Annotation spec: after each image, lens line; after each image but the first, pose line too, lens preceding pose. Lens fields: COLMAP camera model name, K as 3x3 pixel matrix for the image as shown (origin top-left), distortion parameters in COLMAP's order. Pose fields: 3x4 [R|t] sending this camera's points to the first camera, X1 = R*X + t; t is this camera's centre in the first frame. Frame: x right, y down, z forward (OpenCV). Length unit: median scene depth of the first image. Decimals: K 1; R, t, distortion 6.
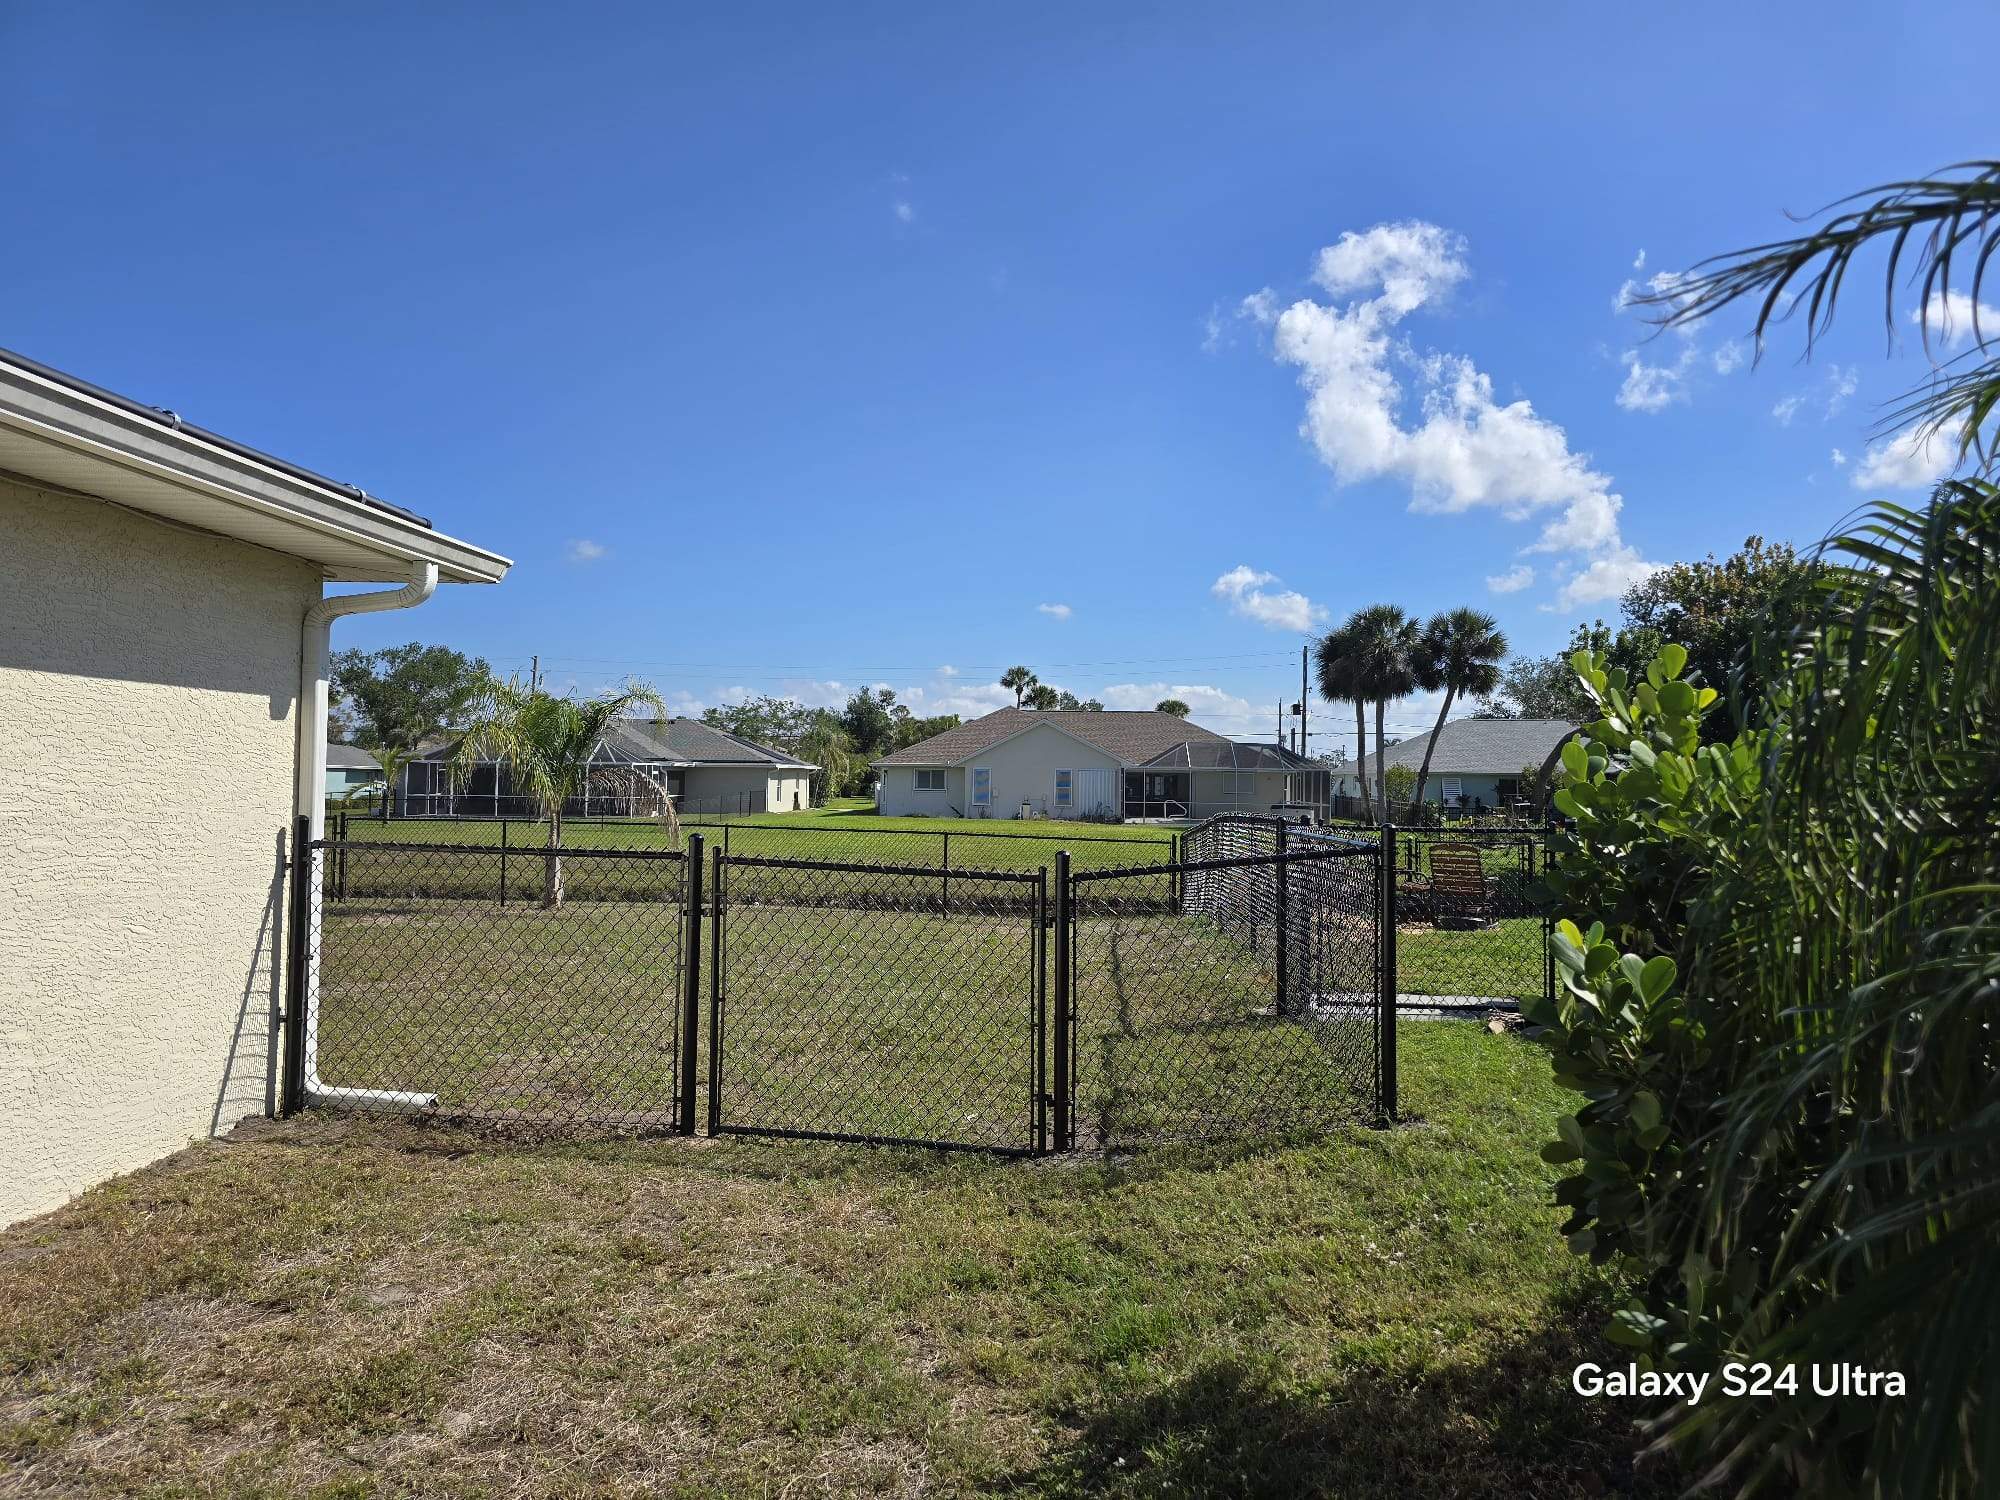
lens RADIAL K [[1333.0, 0, 1021.3], [0, 1333.0, 741.1], [0, 0, 1]] dist [0.063247, -0.058174]
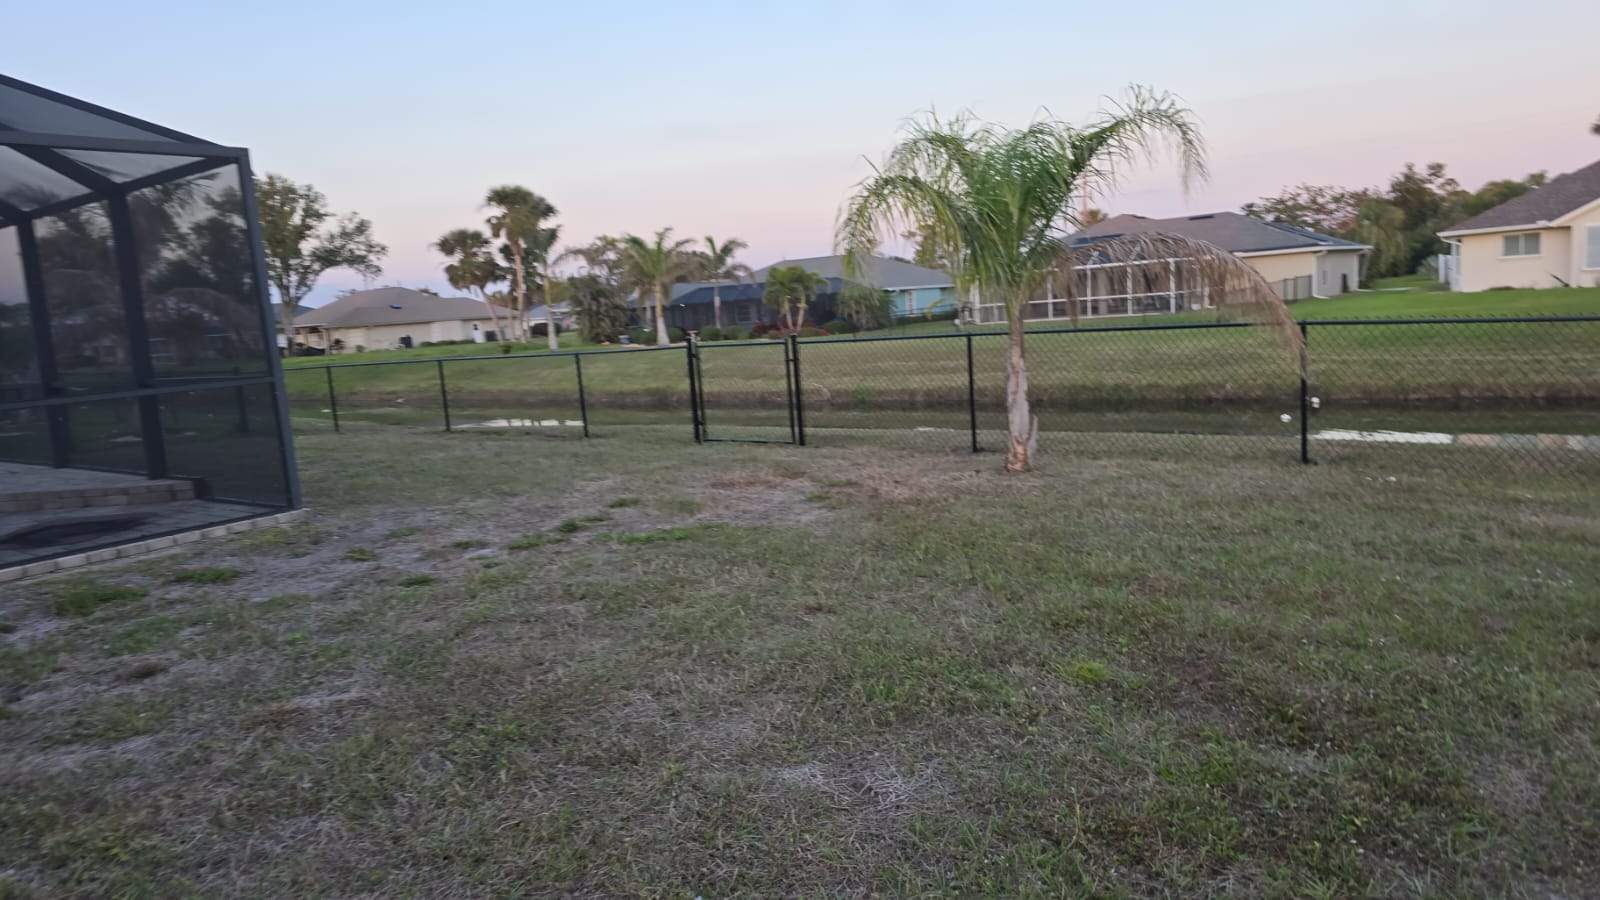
lens RADIAL K [[1059.5, 0, 807.7], [0, 1059.5, 459.5], [0, 0, 1]] dist [0.055504, -0.042987]
pose [[0.814442, 0.013385, -0.580091, -0.042814], [0.098574, 0.982010, 0.161056, 0.008763], [0.571811, -0.188353, 0.798471, 0.165474]]
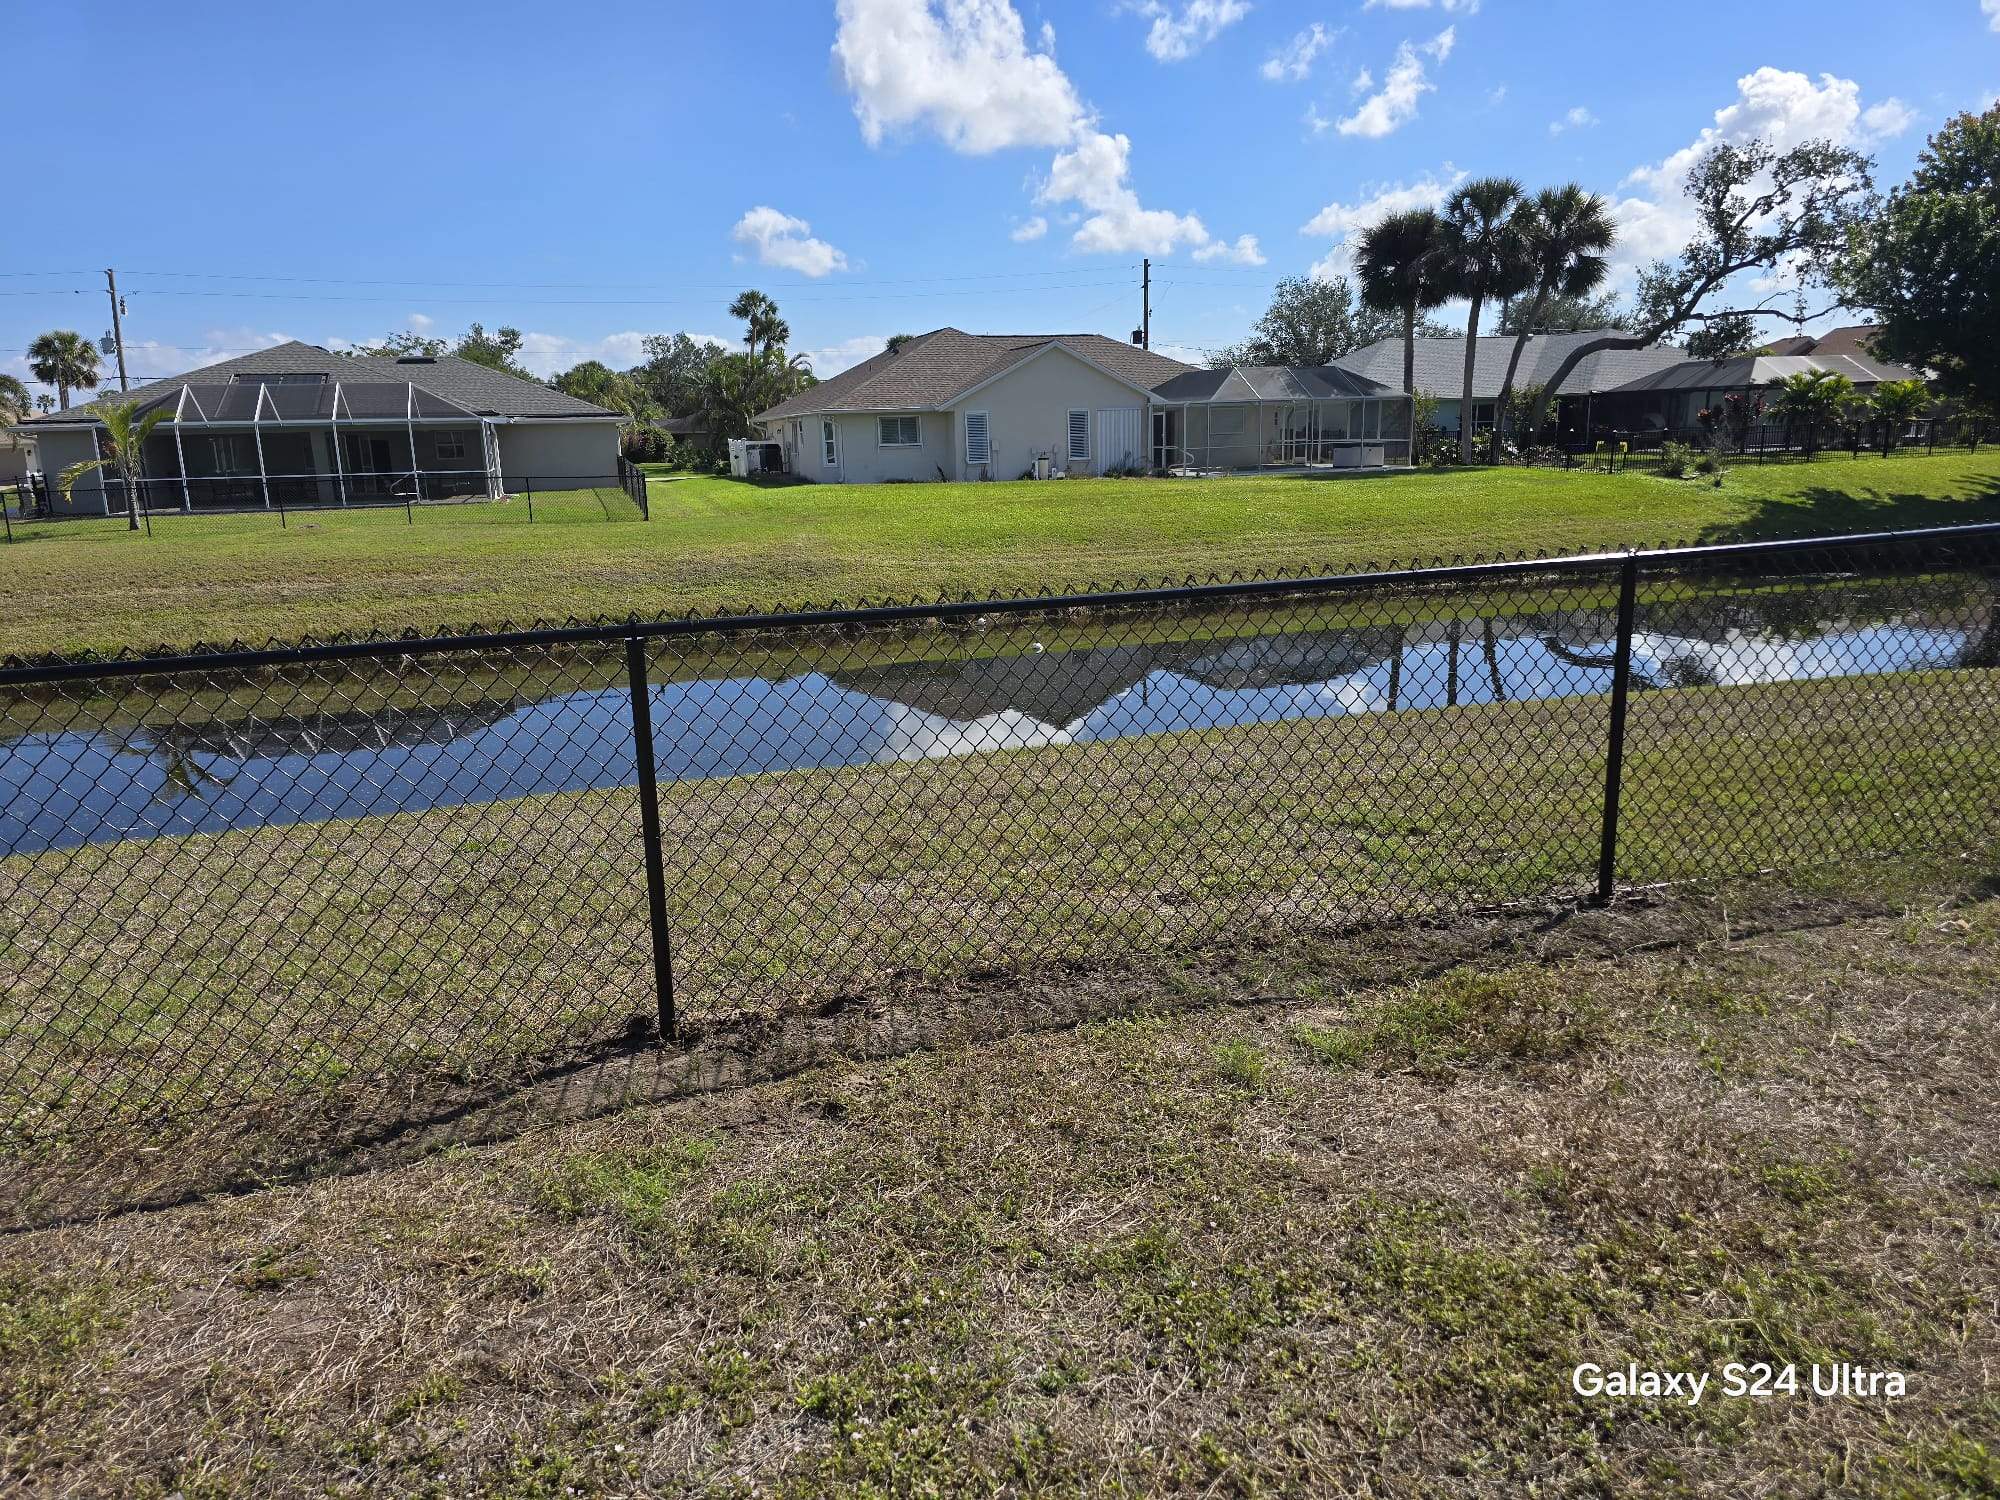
lens RADIAL K [[1333.0, 0, 988.8], [0, 1333.0, 747.2], [0, 0, 1]] dist [0.063247, -0.058174]
pose [[0.943682, -0.111717, 0.311421, -0.304909], [0.028737, 0.965386, 0.259236, 0.008610], [-0.329602, -0.235687, 0.914229, 0.285300]]
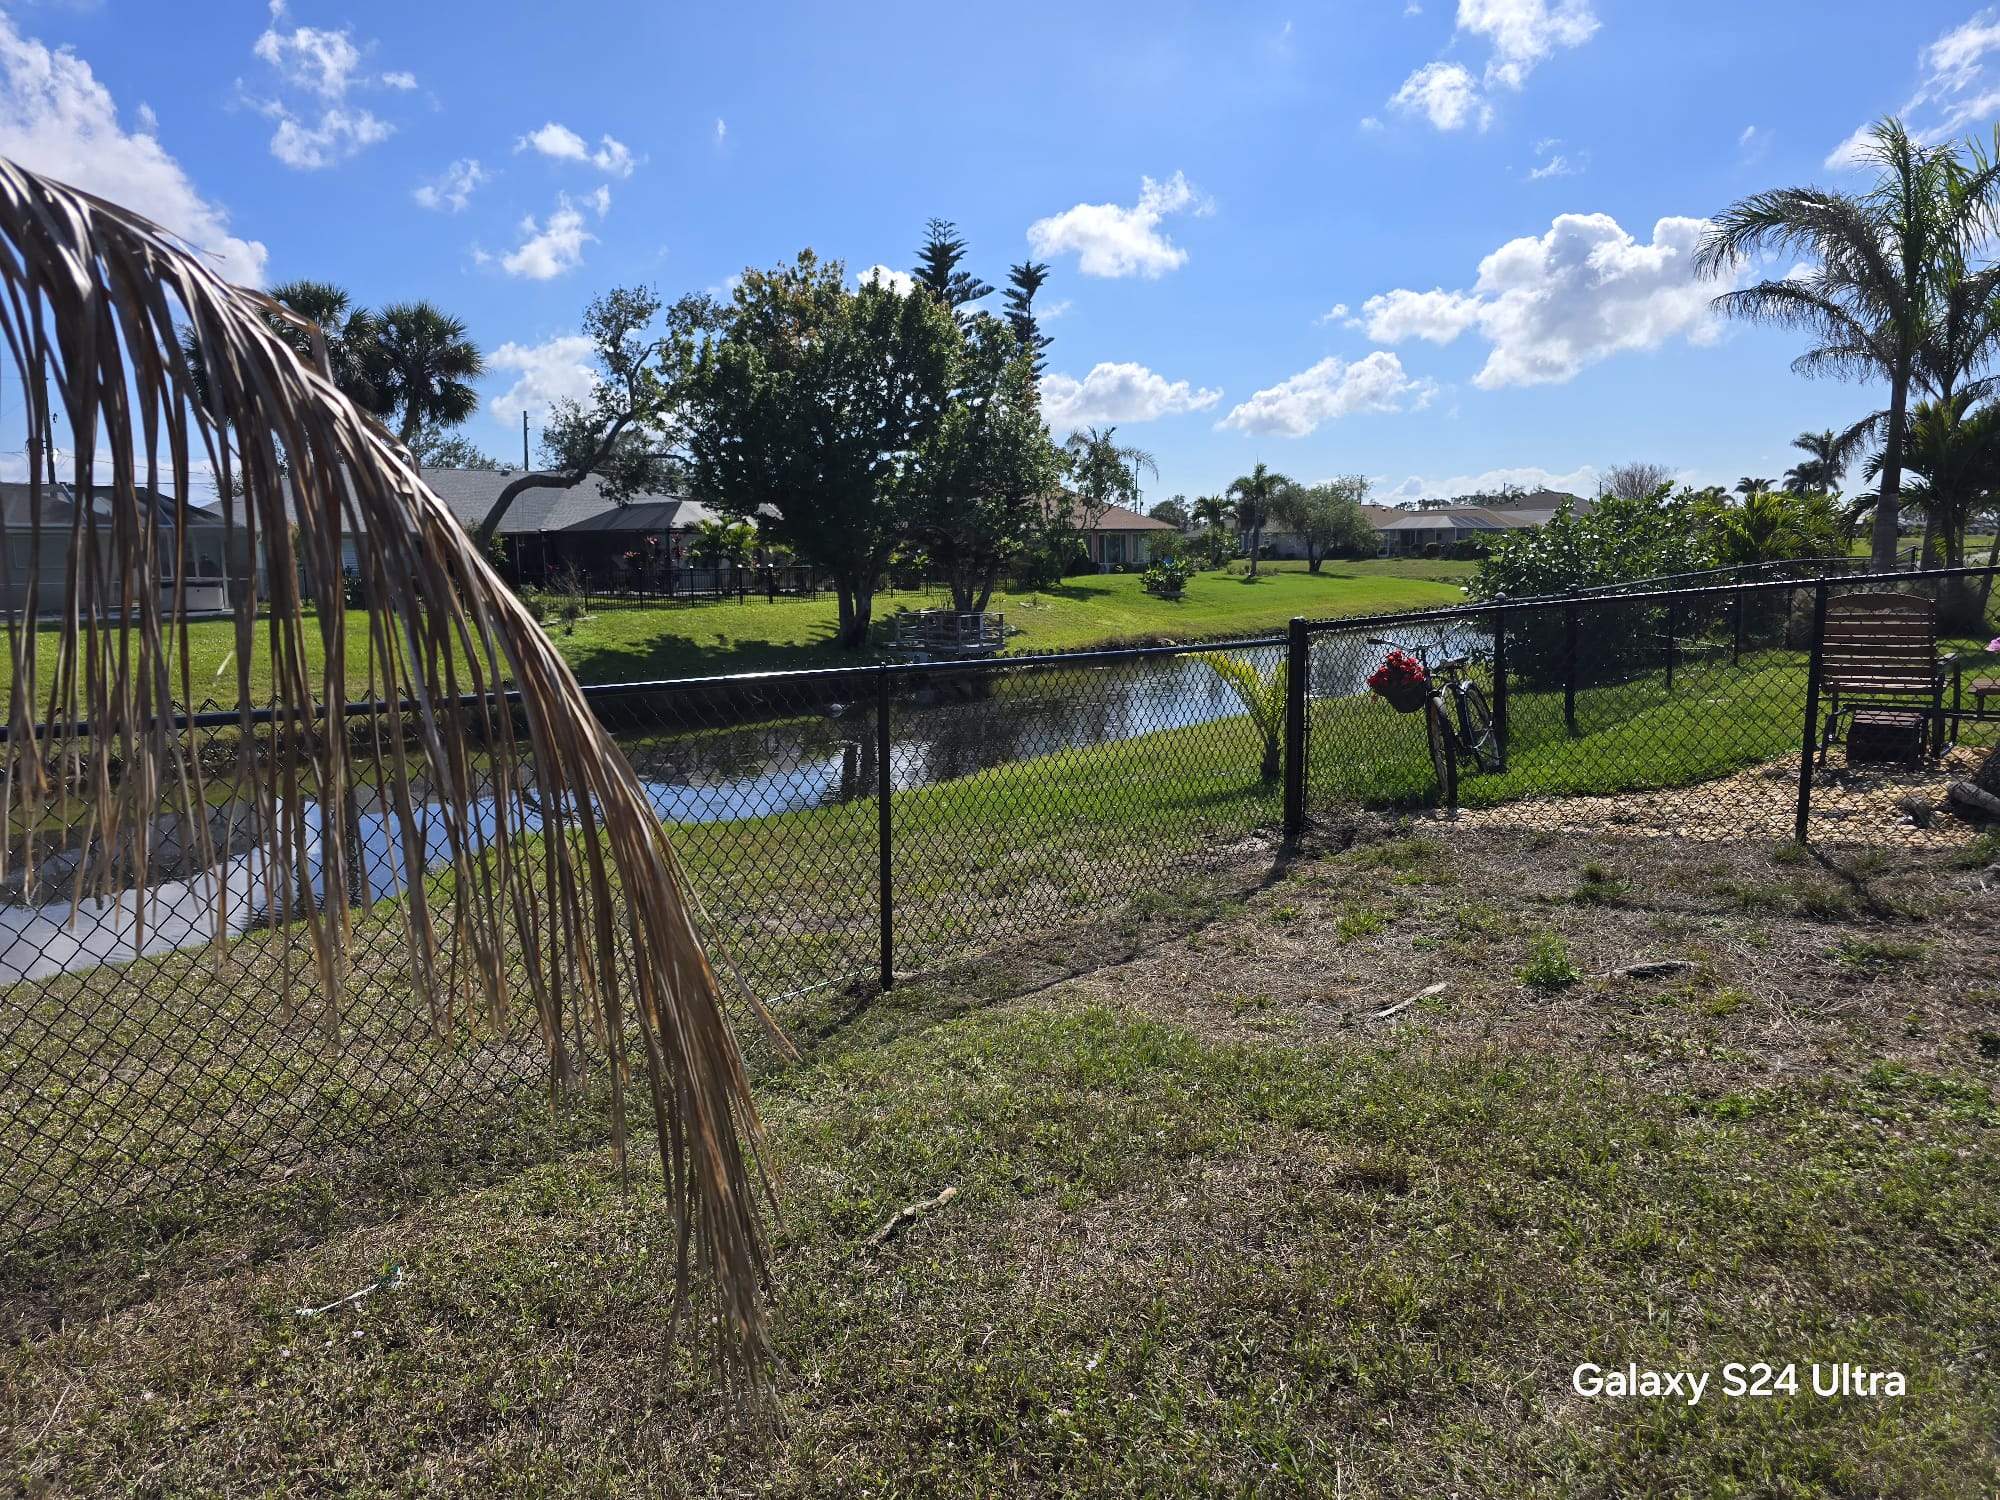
lens RADIAL K [[1333.0, 0, 990.2], [0, 1333.0, 768.1], [0, 0, 1]] dist [0.063247, -0.058174]
pose [[0.625245, -0.145196, 0.766803, -0.083023], [-0.003958, 0.981938, 0.189160, 0.011286], [-0.780419, -0.121307, 0.613377, 0.273284]]
